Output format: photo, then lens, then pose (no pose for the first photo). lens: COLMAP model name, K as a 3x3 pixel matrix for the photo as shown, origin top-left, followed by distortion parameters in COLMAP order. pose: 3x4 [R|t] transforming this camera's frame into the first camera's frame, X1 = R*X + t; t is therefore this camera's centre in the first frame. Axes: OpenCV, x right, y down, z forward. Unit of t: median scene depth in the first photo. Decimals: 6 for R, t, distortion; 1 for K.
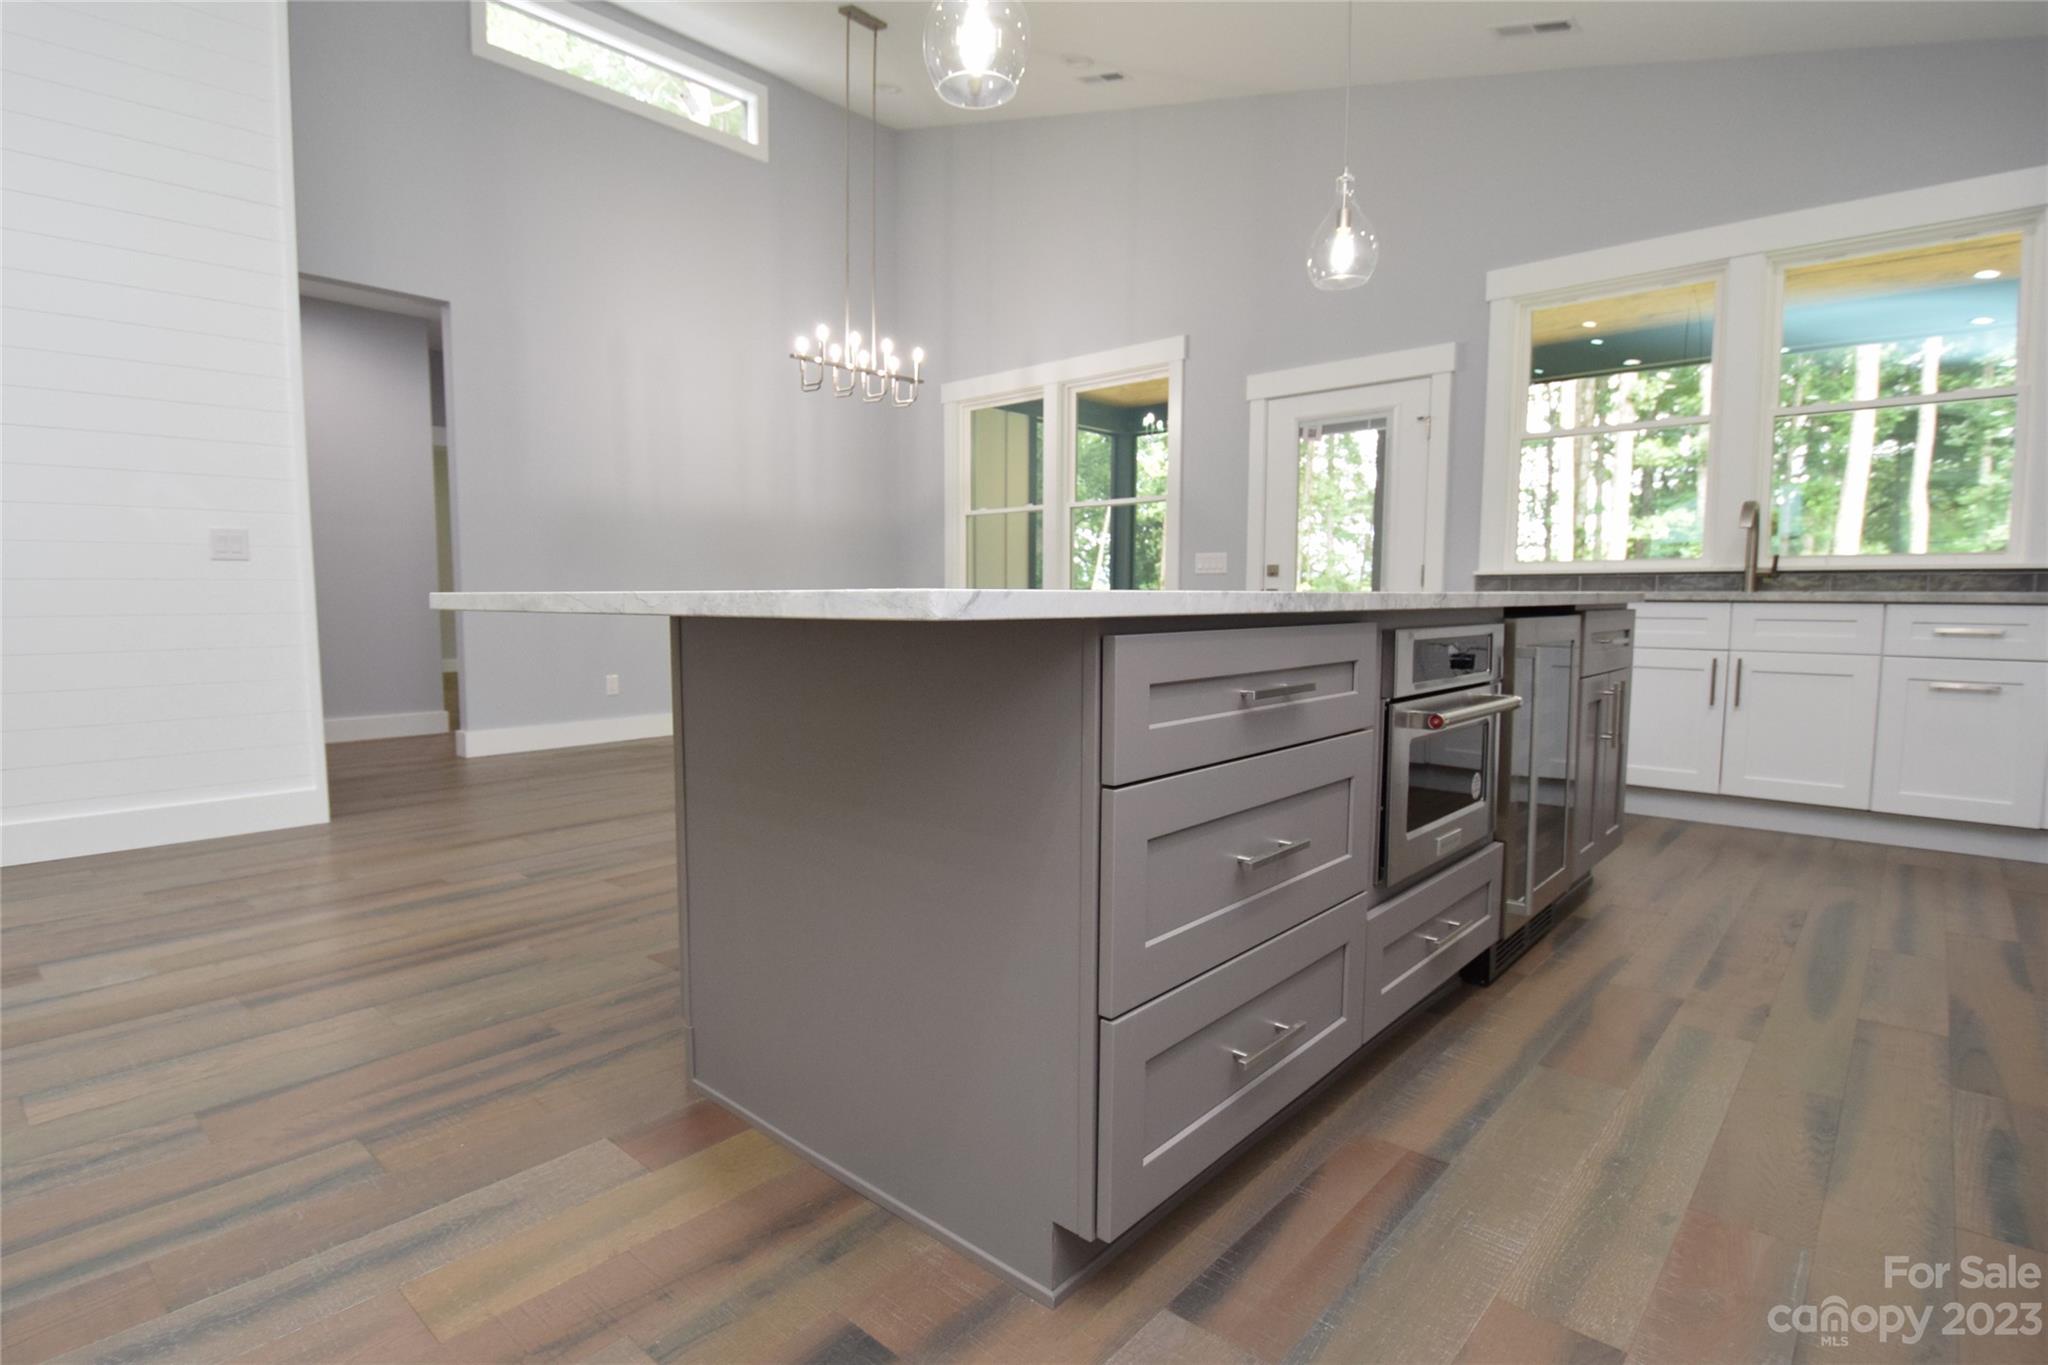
lens RADIAL K [[1019.2, 0, 955.1], [0, 1019.2, 683.7], [0, 0, 1]] dist [0.001444, -0.008247]
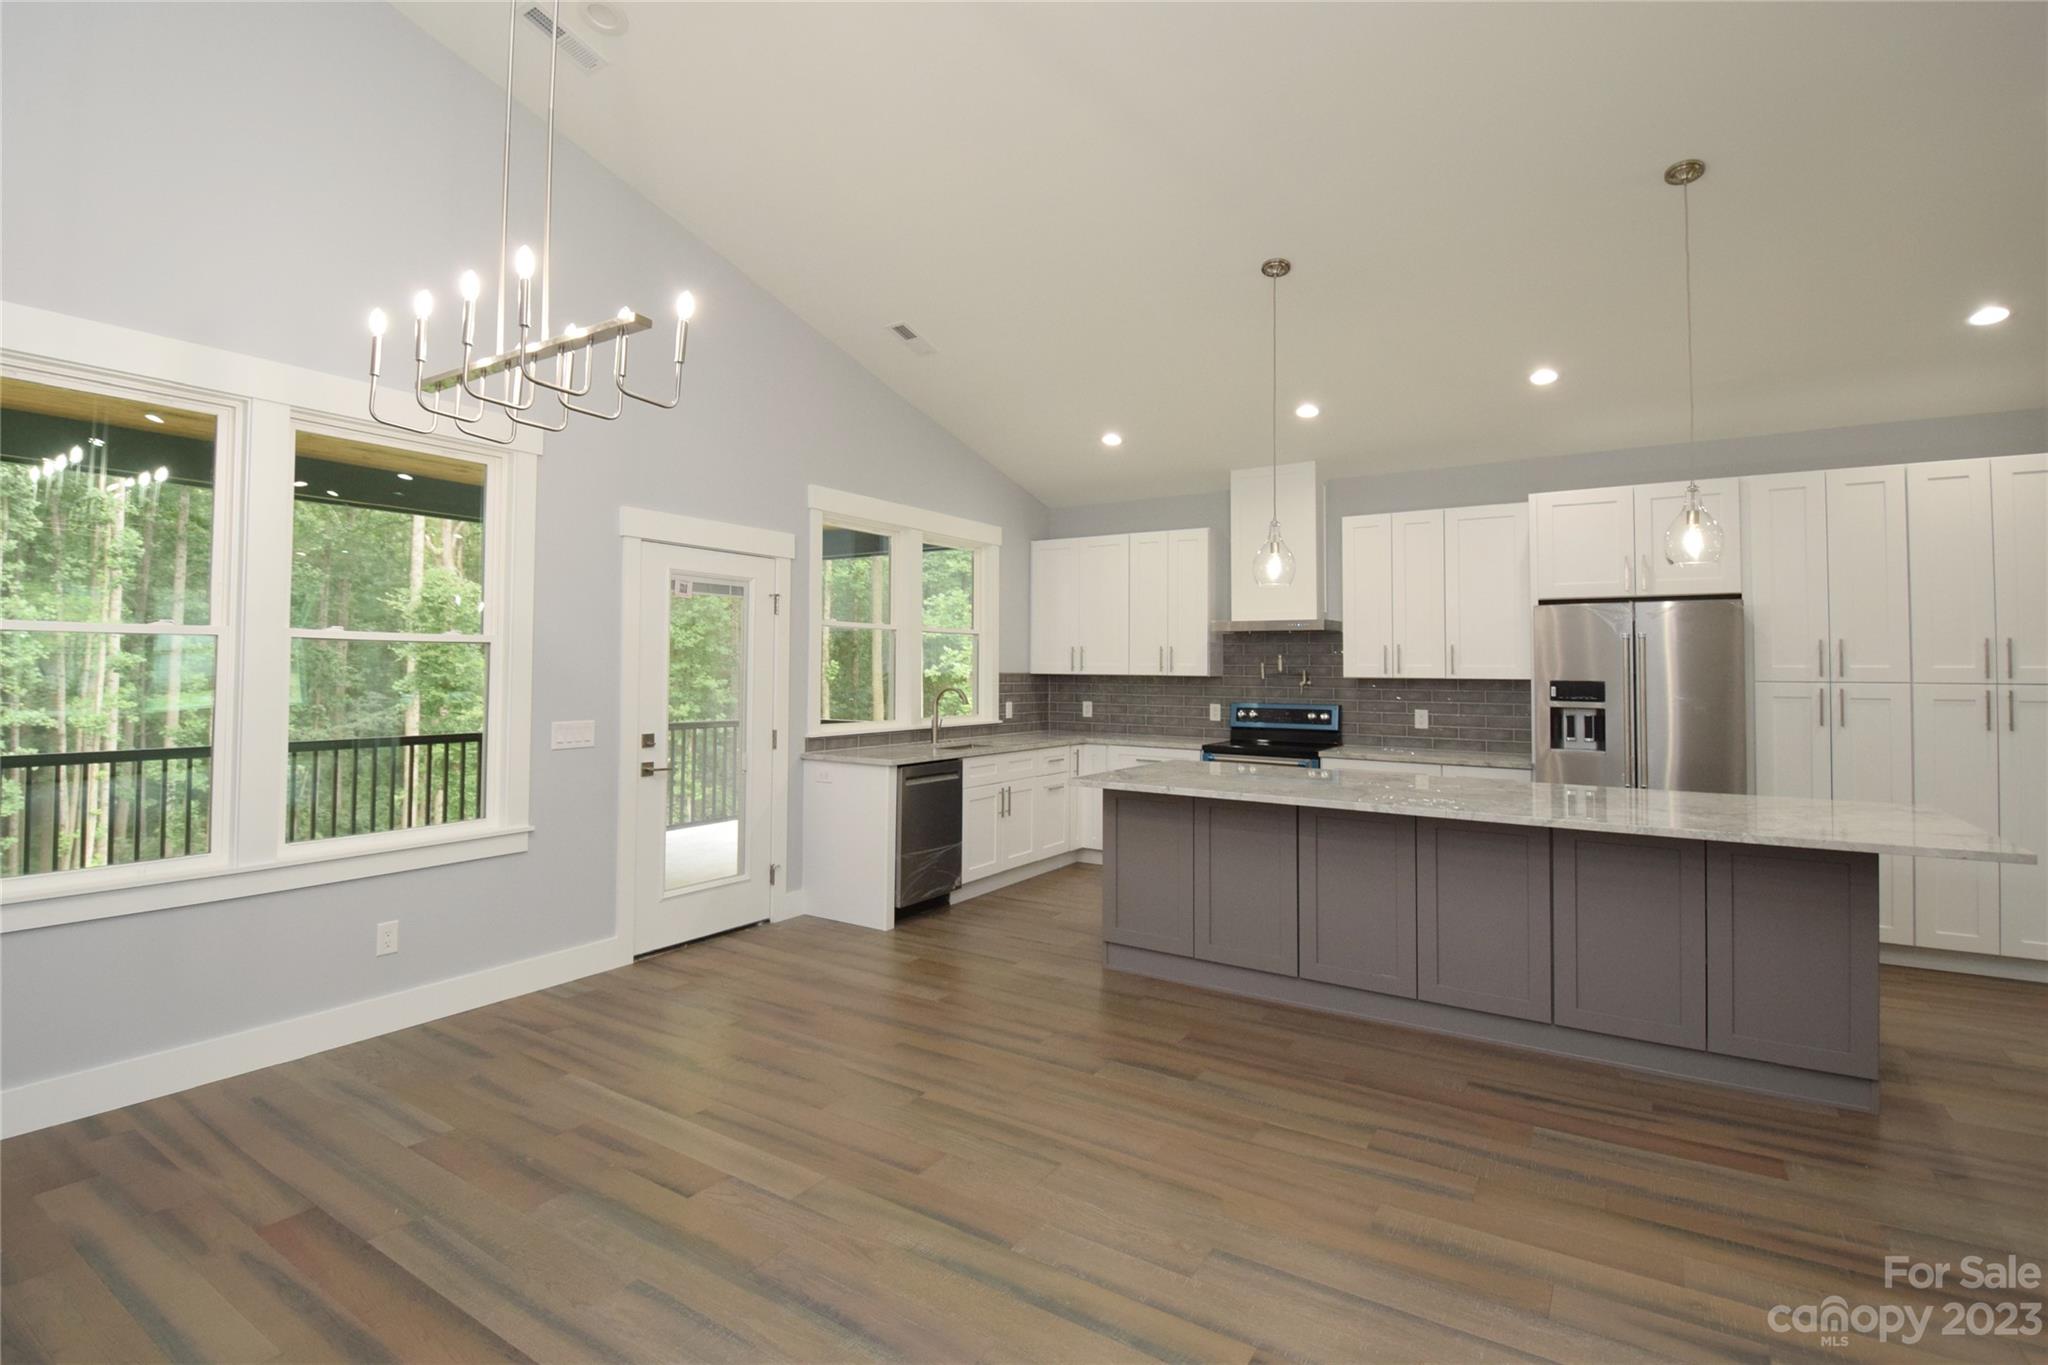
lens RADIAL K [[976.8, 0, 951.4], [0, 976.8, 638.7], [0, 0, 1]] dist [0.013328, -0.020960]
pose [[-0.155718, 0.029562, 0.987359, -0.733853], [0.078277, 0.996778, -0.017499, -0.224994], [-0.984695, 0.074563, -0.157530, 1.218707]]
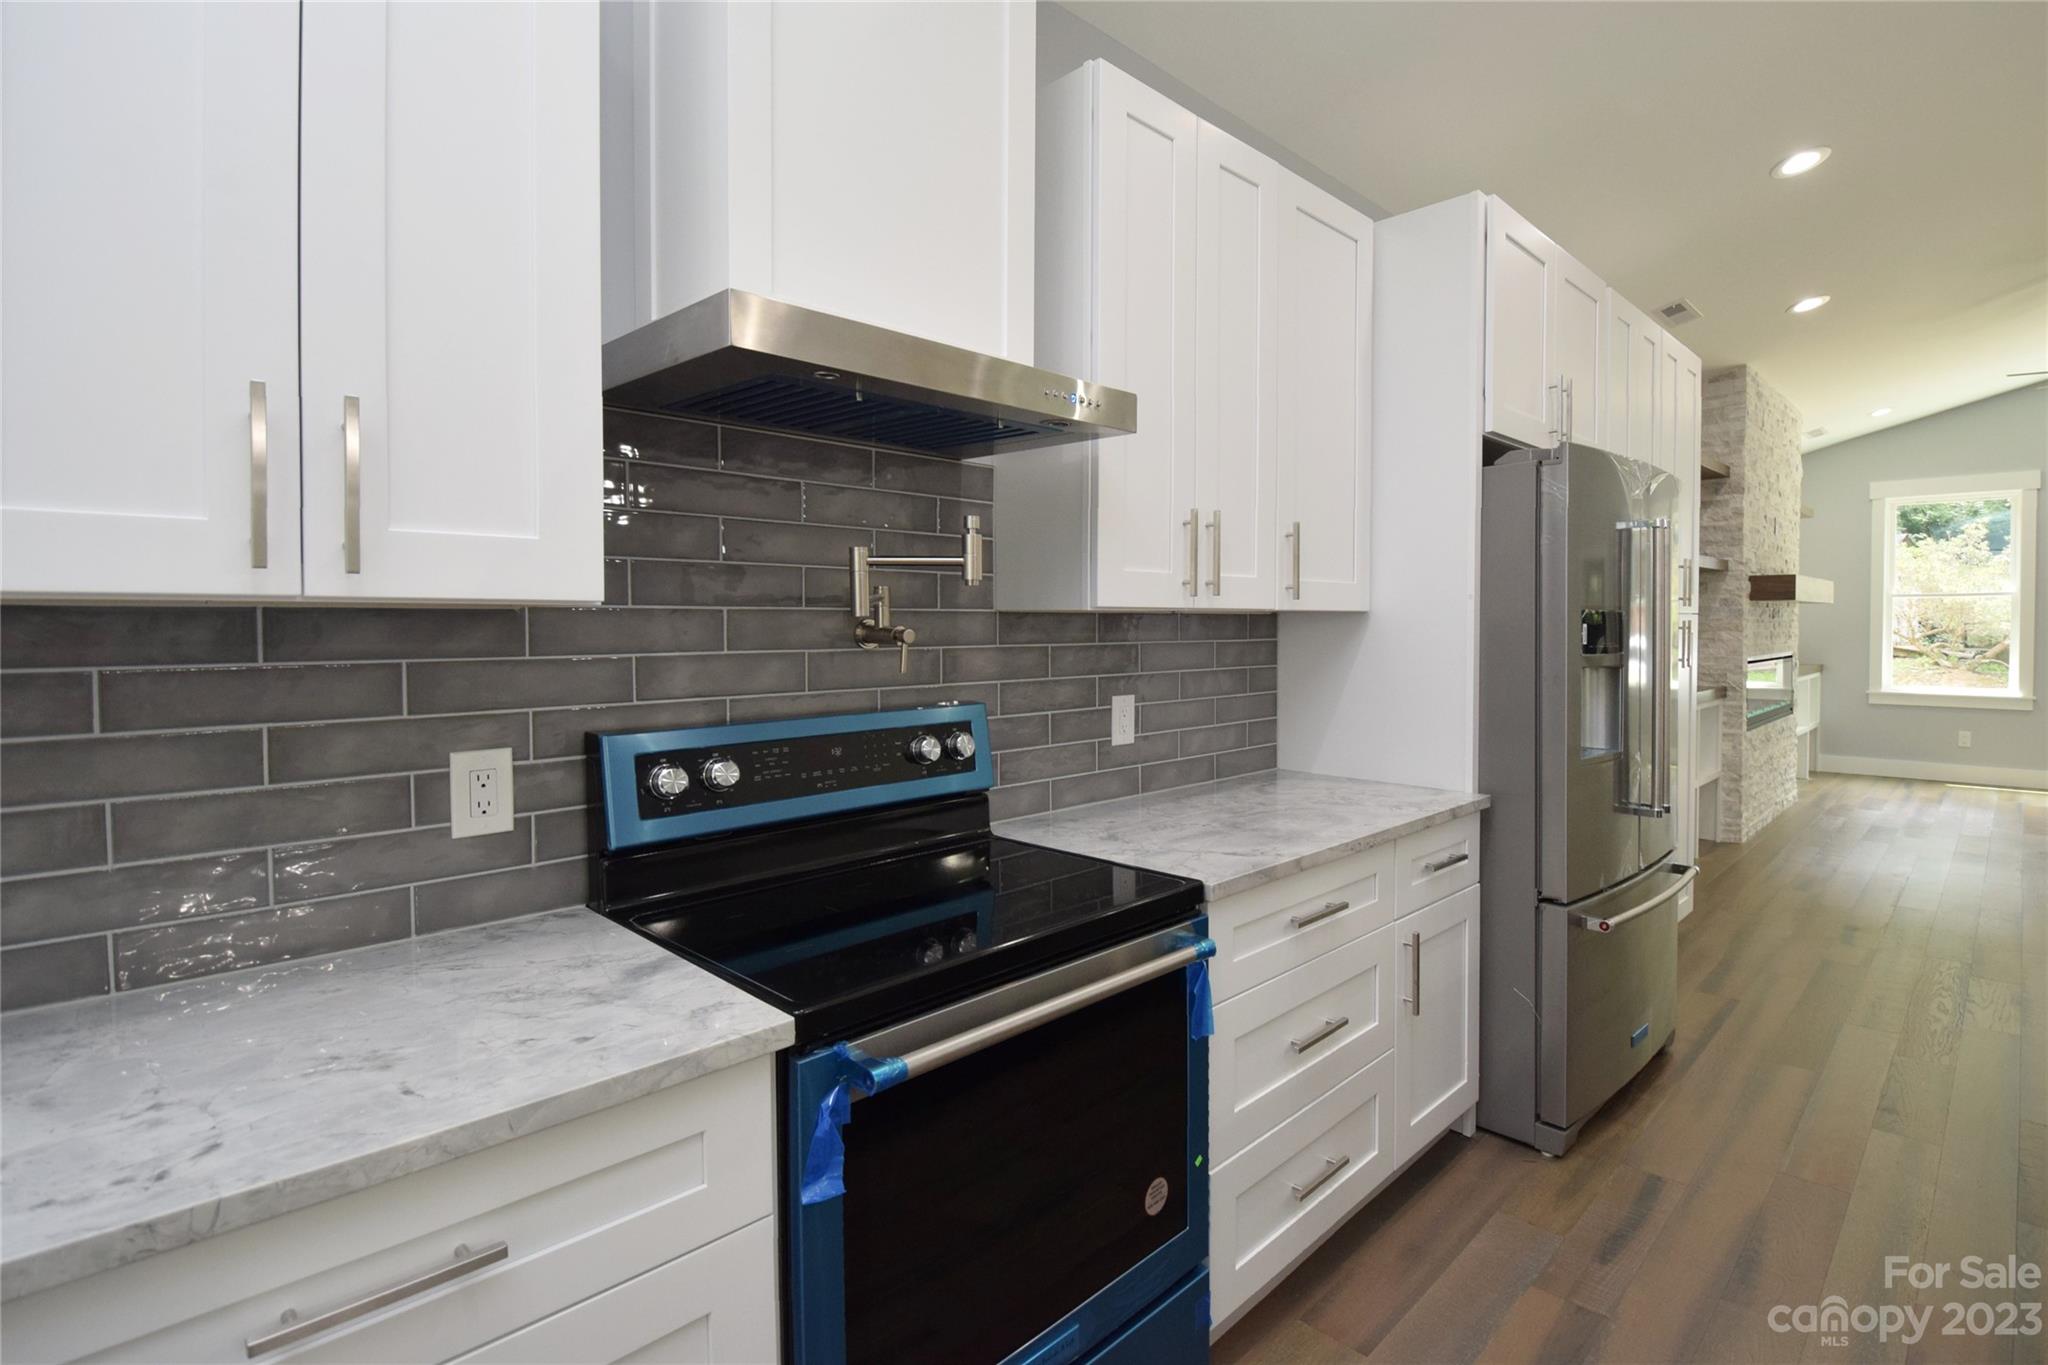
lens RADIAL K [[1000.4, 0, 1132.8], [0, 1000.4, 620.0], [0, 0, 1]] dist [0.002210, -0.011250]
pose [[-0.999479, 0.001944, -0.032211, 0.665067], [-0.000860, 0.996224, 0.086816, -0.179899], [0.032258, 0.086799, -0.995703, 0.852269]]
